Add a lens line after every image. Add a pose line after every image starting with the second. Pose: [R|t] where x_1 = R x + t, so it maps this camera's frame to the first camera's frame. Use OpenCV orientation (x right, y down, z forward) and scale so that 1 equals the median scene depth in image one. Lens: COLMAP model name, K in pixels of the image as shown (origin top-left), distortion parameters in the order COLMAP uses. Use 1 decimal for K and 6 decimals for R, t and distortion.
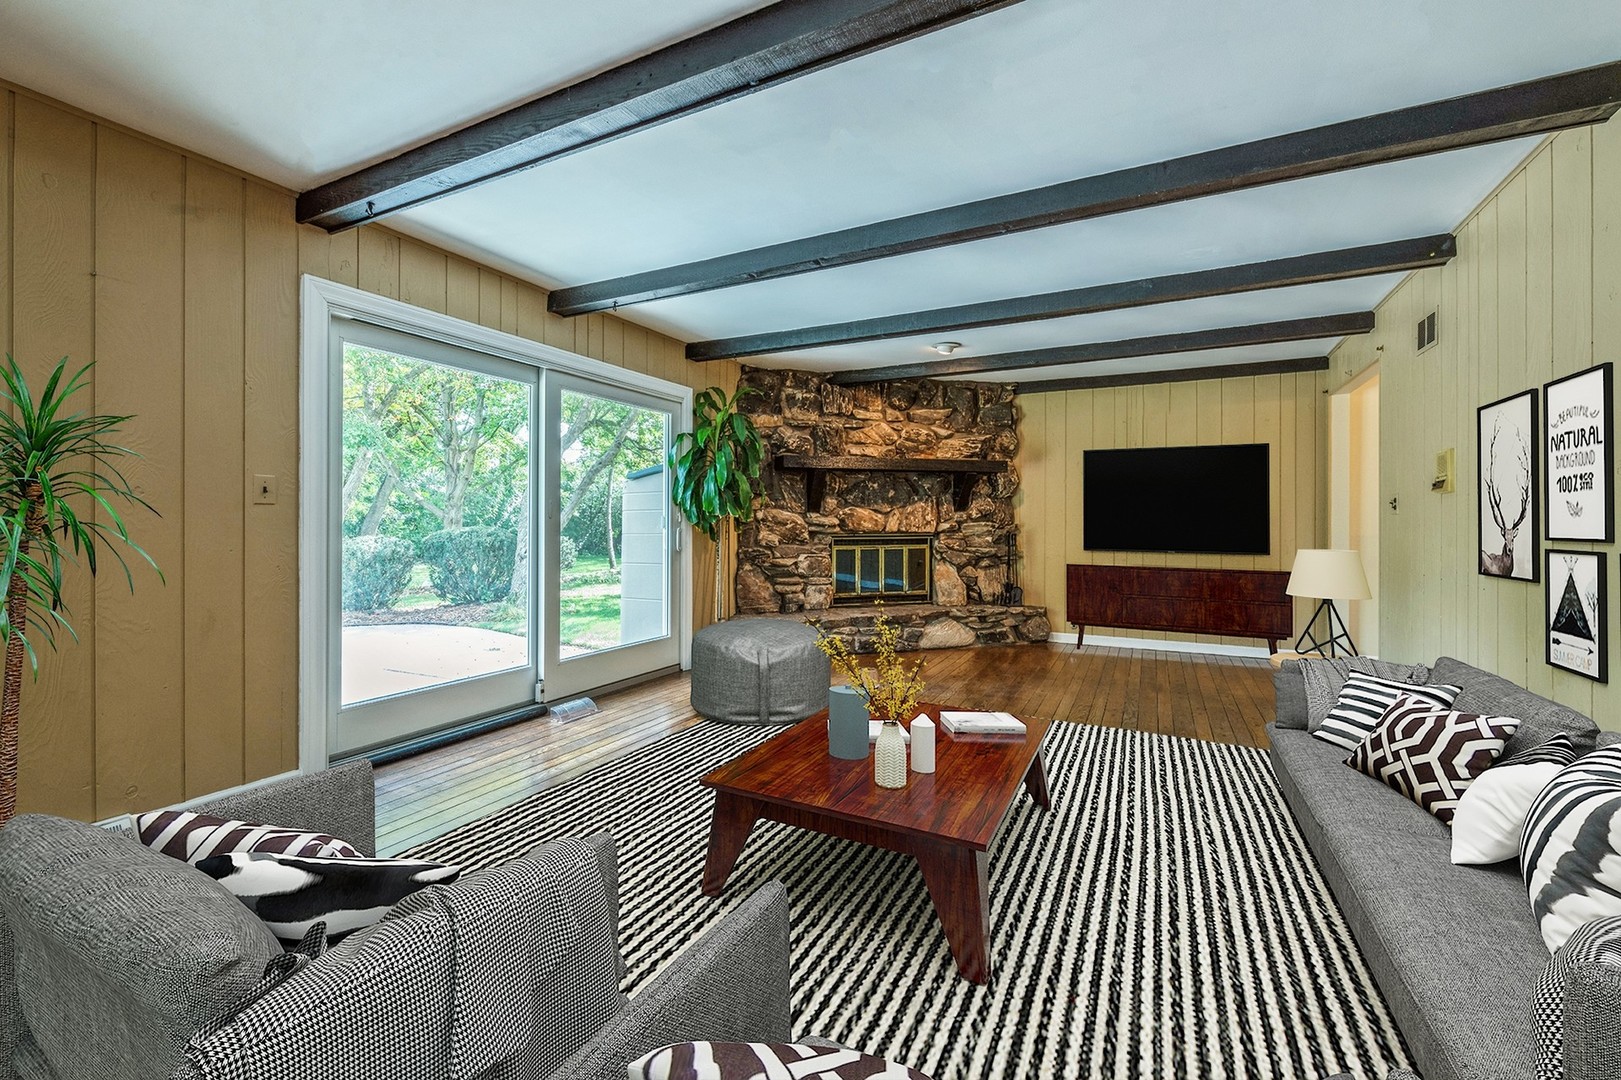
lens RADIAL K [[670.3, 0, 816.1], [0, 670.3, 524.5], [0, 0, 1]] dist [0.002445, -0.000462]
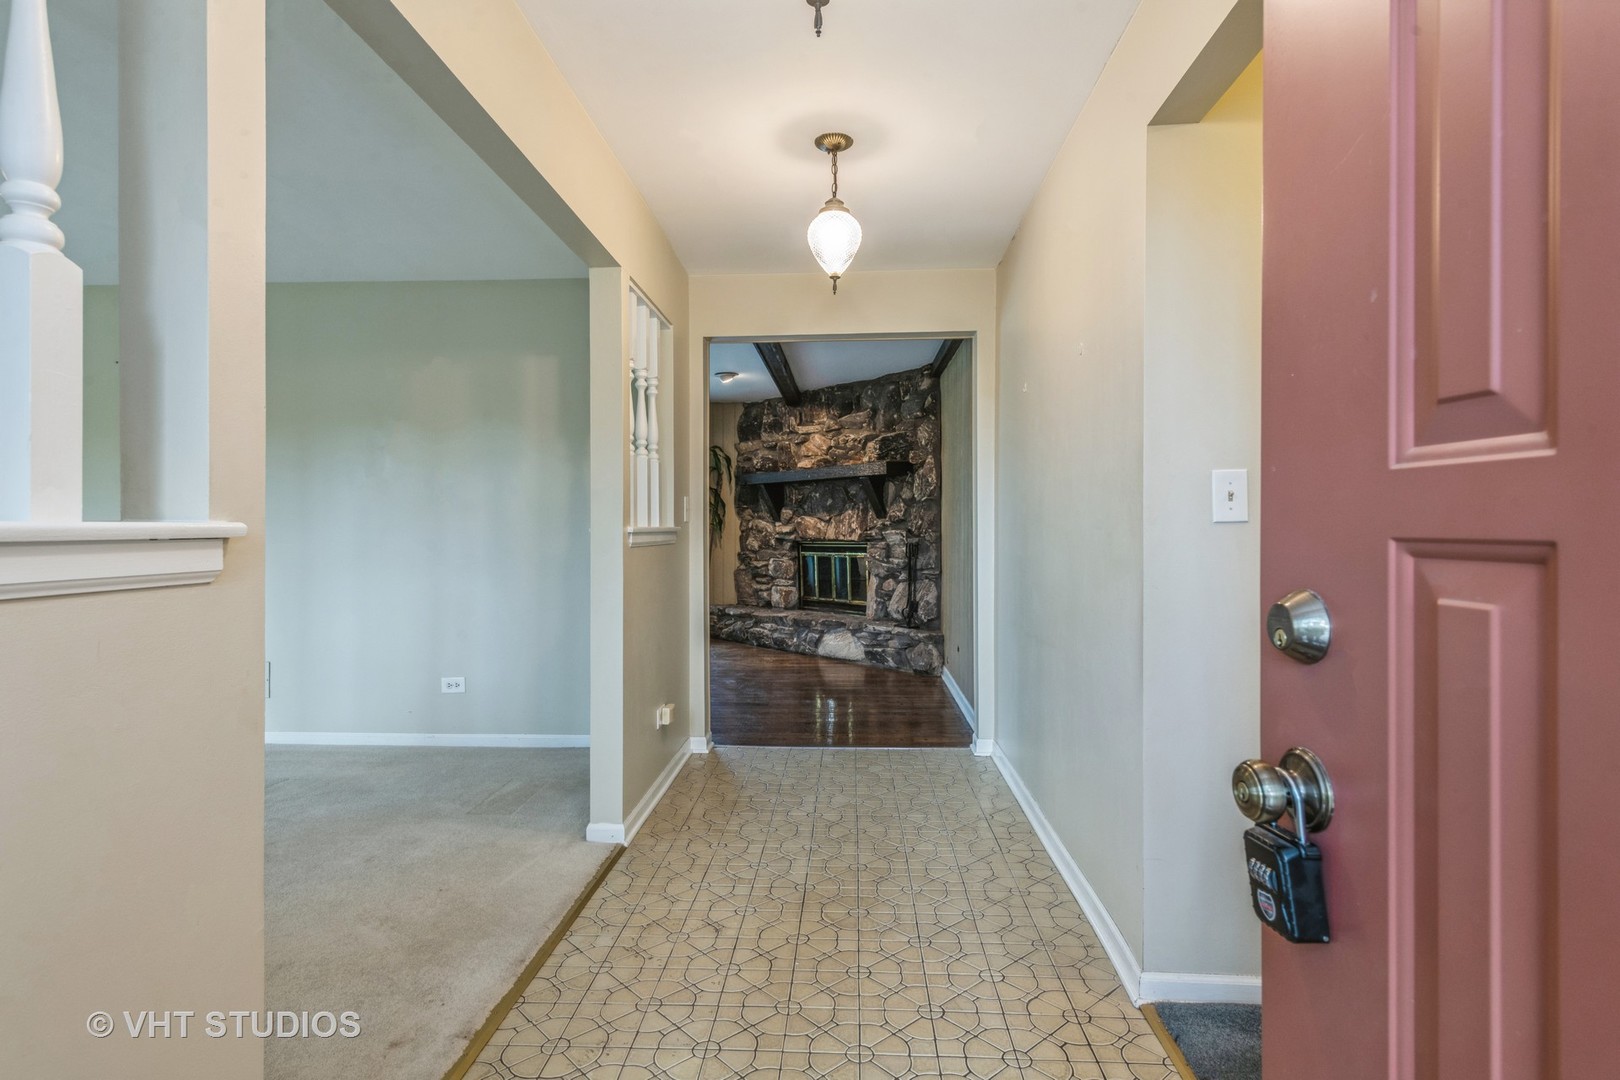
lens RADIAL K [[833.0, 0, 810.0], [0, 833.0, 540.0], [0, 0, 1]] dist [0.000107, -0.000003]
pose [[0.390216, 0.010579, -0.920663, 1.285404], [-0.000855, 0.999938, 0.011127, -0.002765], [0.920723, -0.003555, 0.390201, 0.487178]]
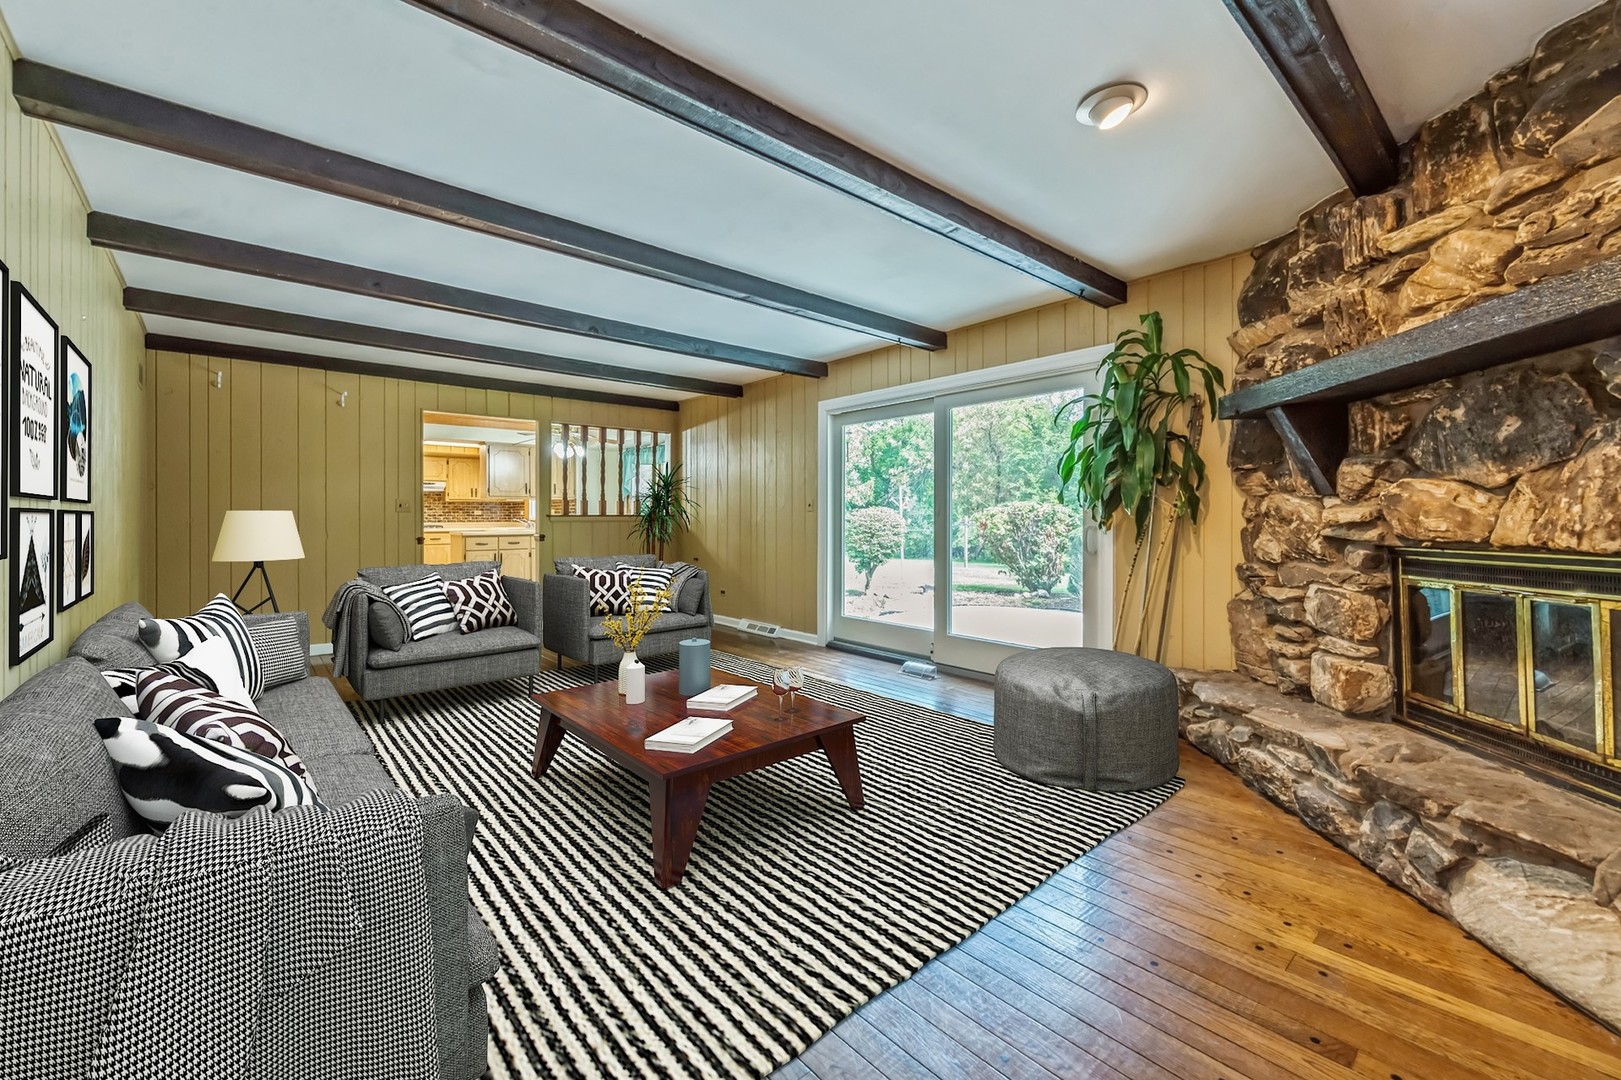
lens RADIAL K [[670.3, 0, 816.1], [0, 670.3, 524.5], [0, 0, 1]] dist [0.002445, -0.000462]
pose [[-0.381148, 0.006578, -0.924491, 0.549654], [-0.001019, 0.999971, 0.007535, -0.001777], [0.924513, 0.003814, -0.381130, 0.827267]]
